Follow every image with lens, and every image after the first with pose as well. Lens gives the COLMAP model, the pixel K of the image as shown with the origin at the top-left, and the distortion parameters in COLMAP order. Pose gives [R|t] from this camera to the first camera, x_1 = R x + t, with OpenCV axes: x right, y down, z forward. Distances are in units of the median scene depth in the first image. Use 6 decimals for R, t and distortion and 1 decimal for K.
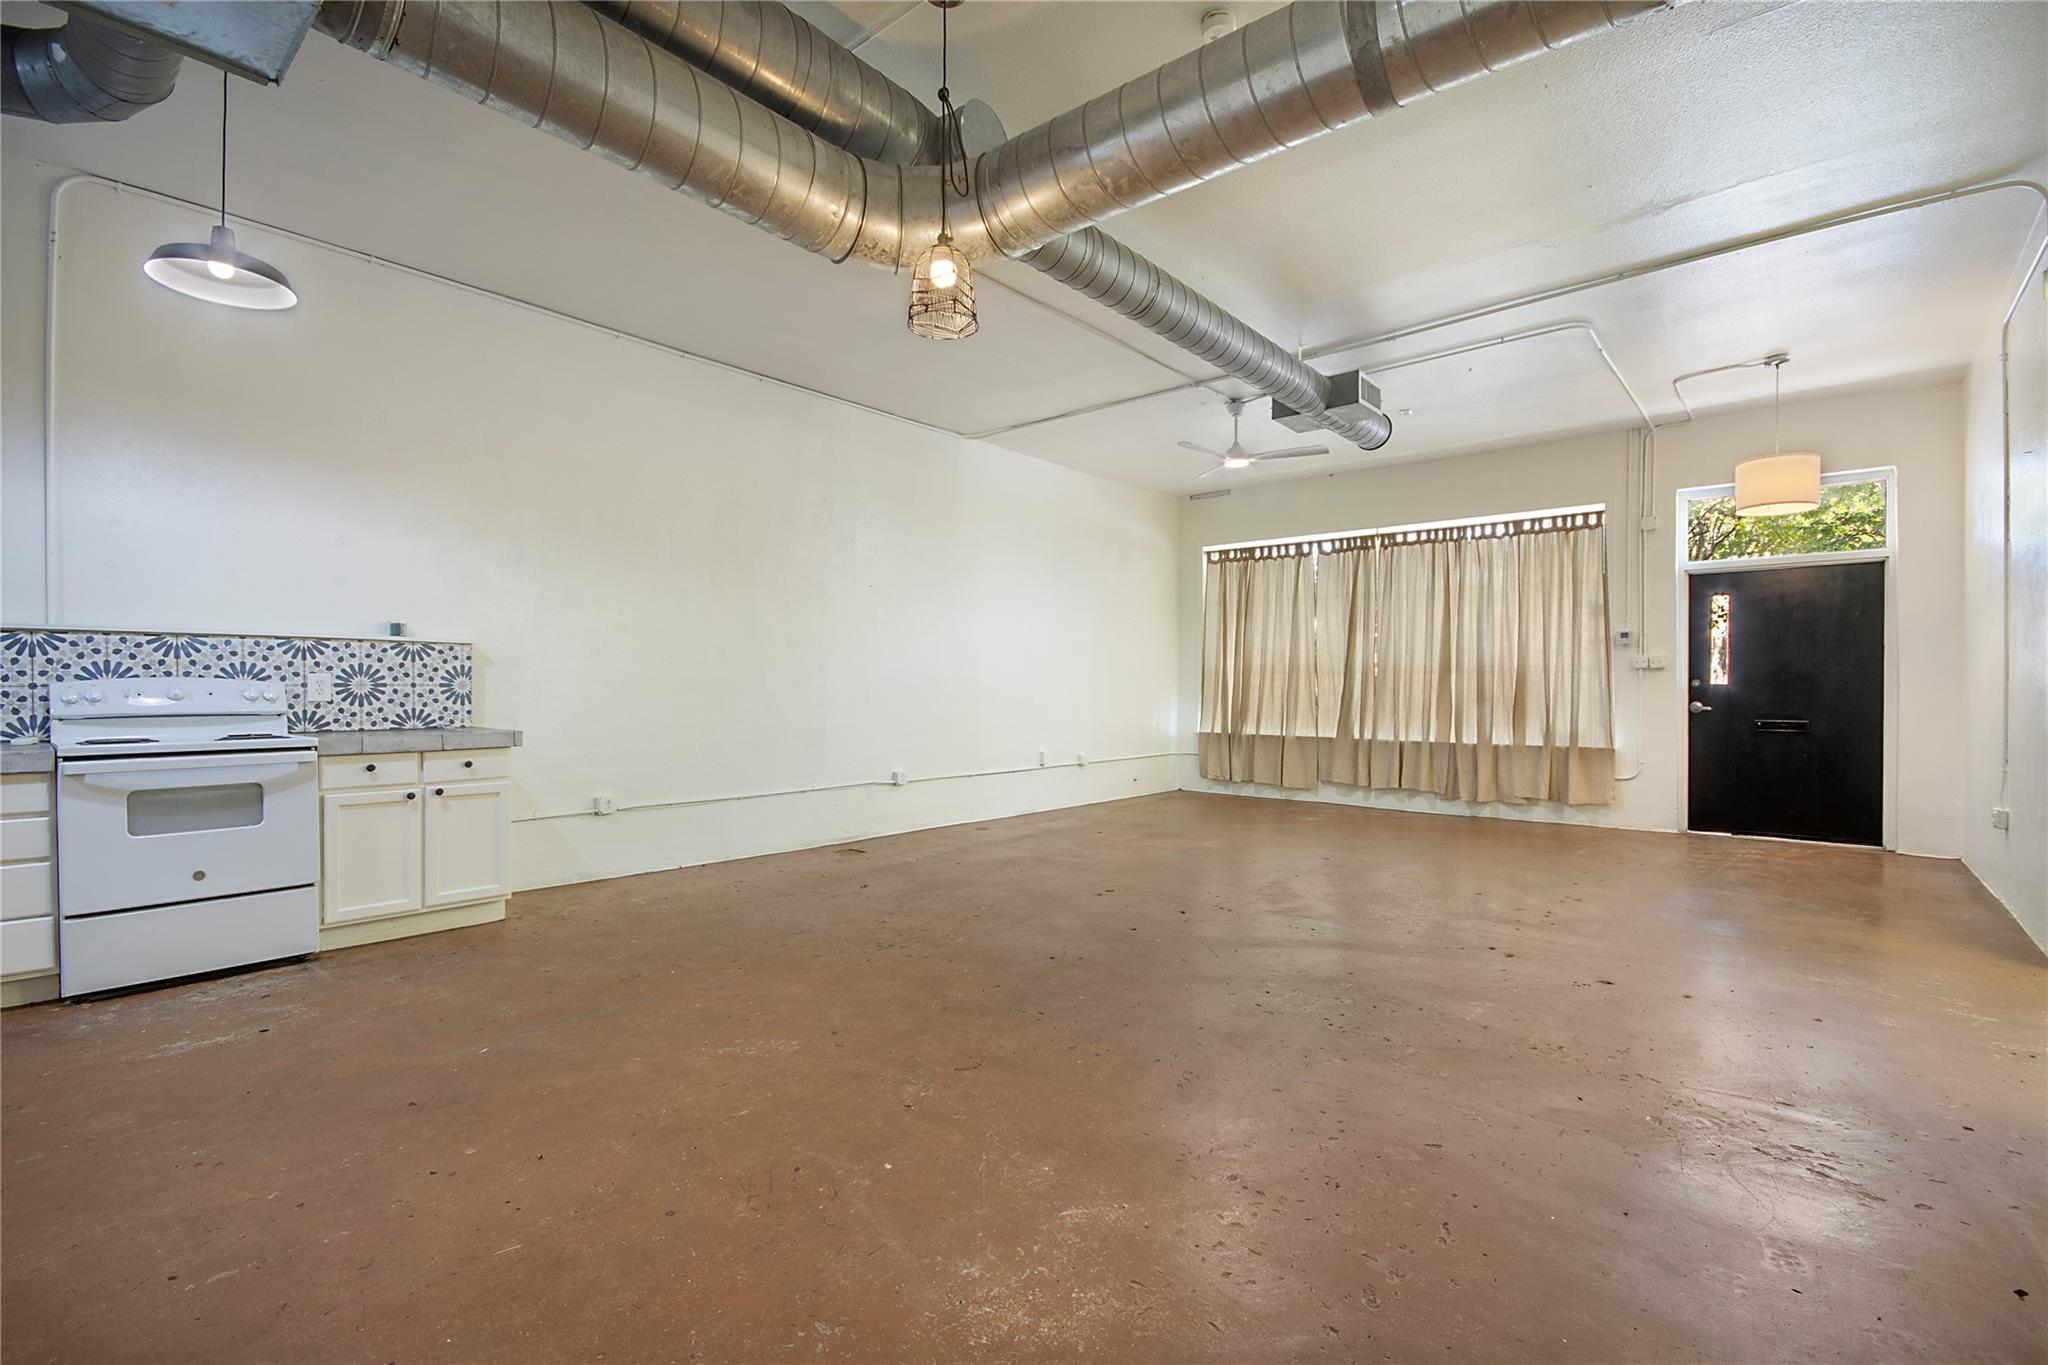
lens RADIAL K [[890.0, 0, 1026.3], [0, 890.0, 686.2], [0, 0, 1]] dist [-0.000202, -0.000050]
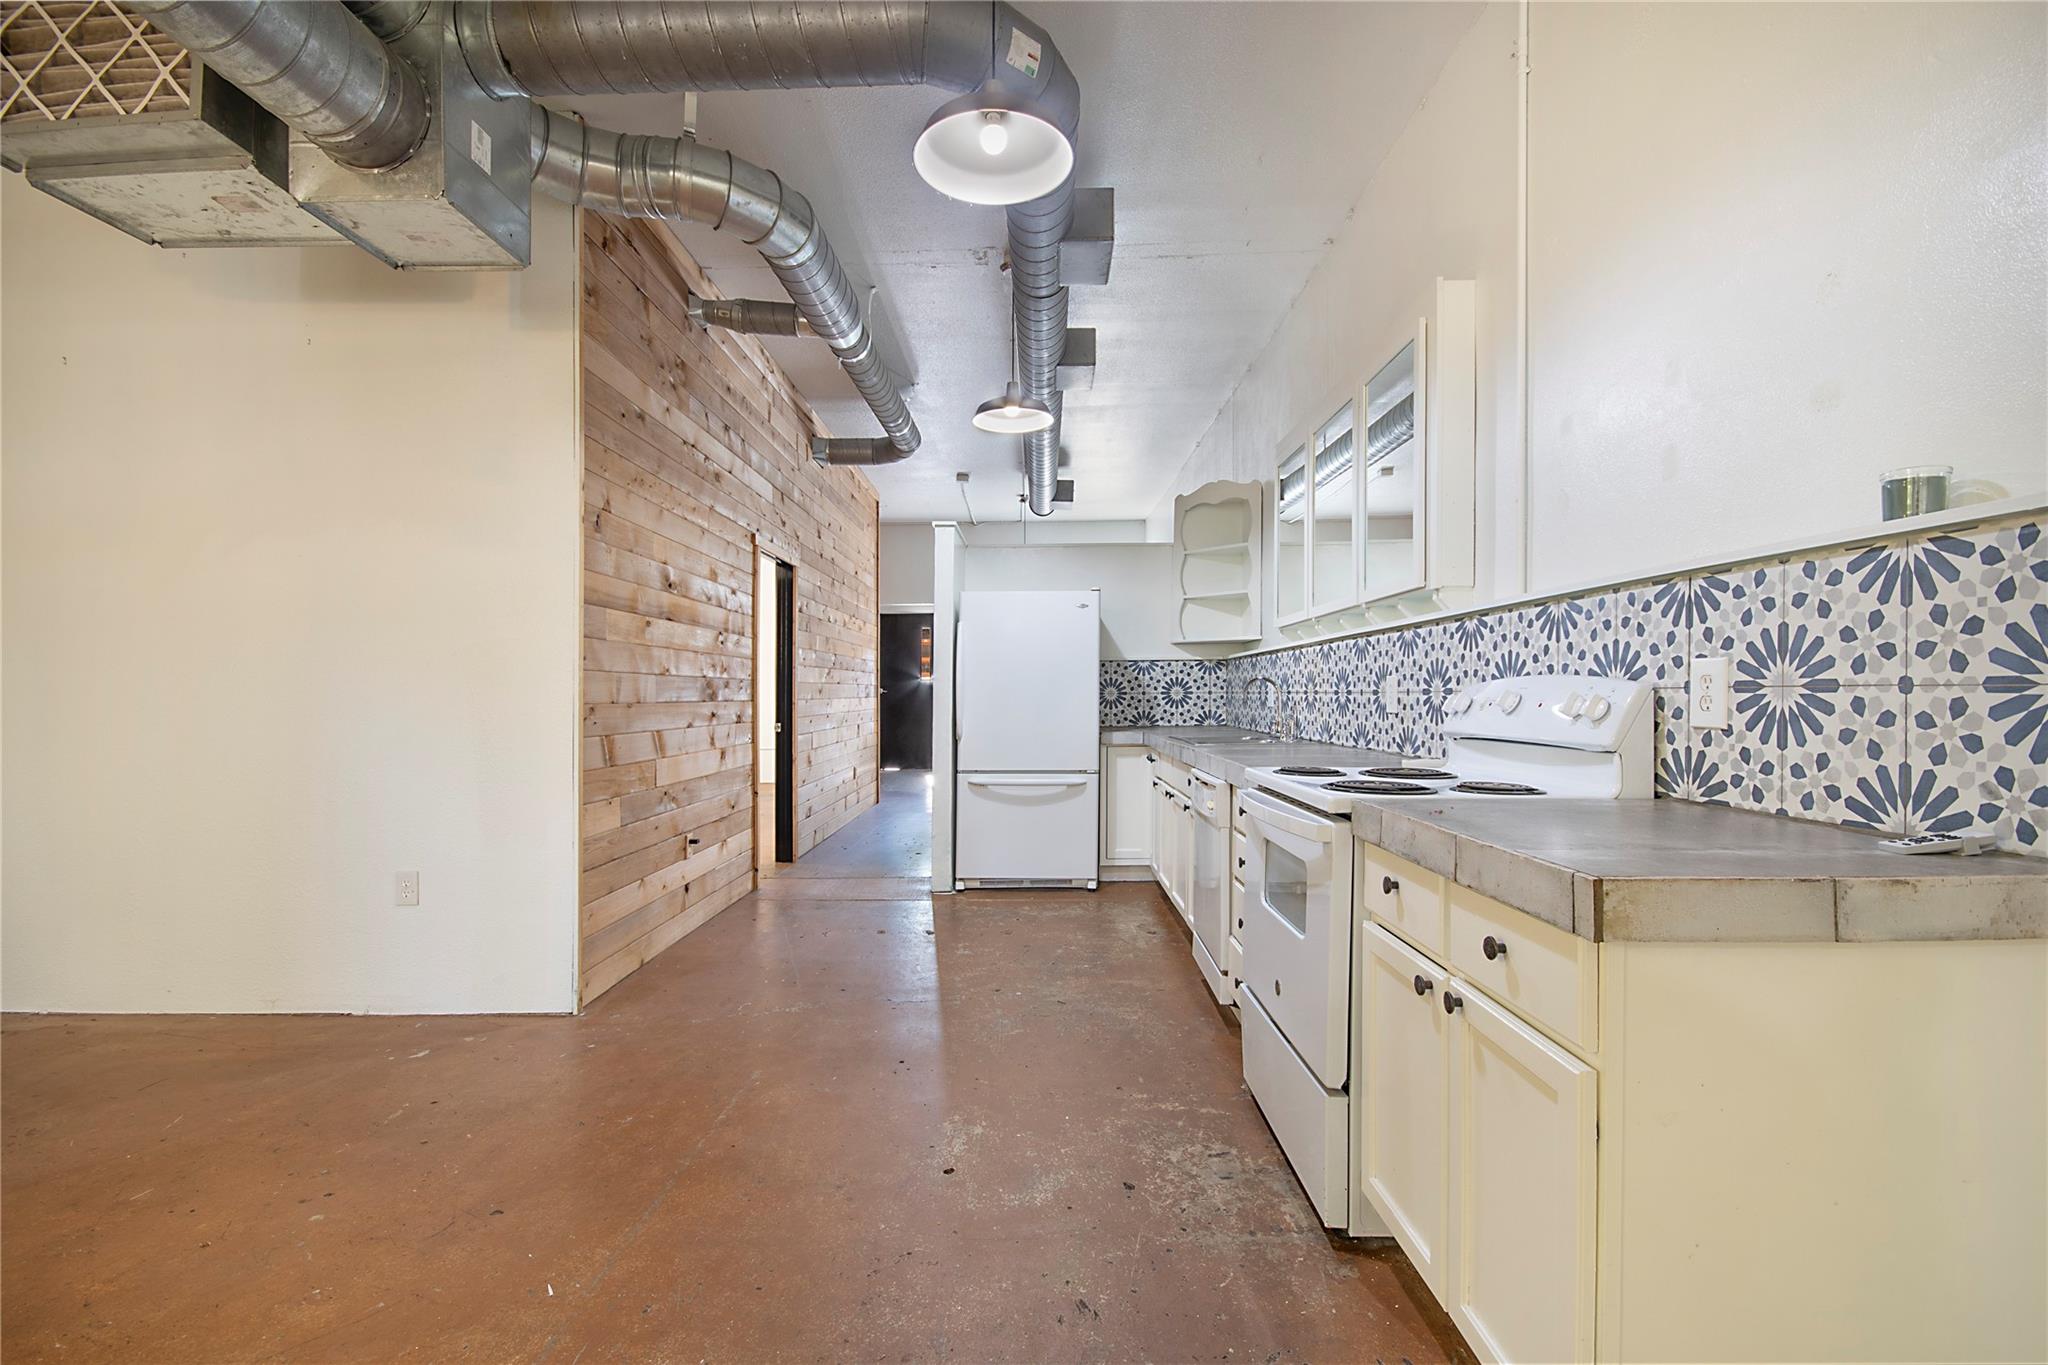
lens RADIAL K [[890.0, 0, 1027.2], [0, 890.0, 691.2], [0, 0, 1]] dist [-0.000202, -0.000050]
pose [[-0.756010, -0.003583, -0.654550, -0.290329], [-0.002384, 0.999993, -0.002721, 0.002374], [0.654556, -0.000497, -0.756014, 1.057638]]
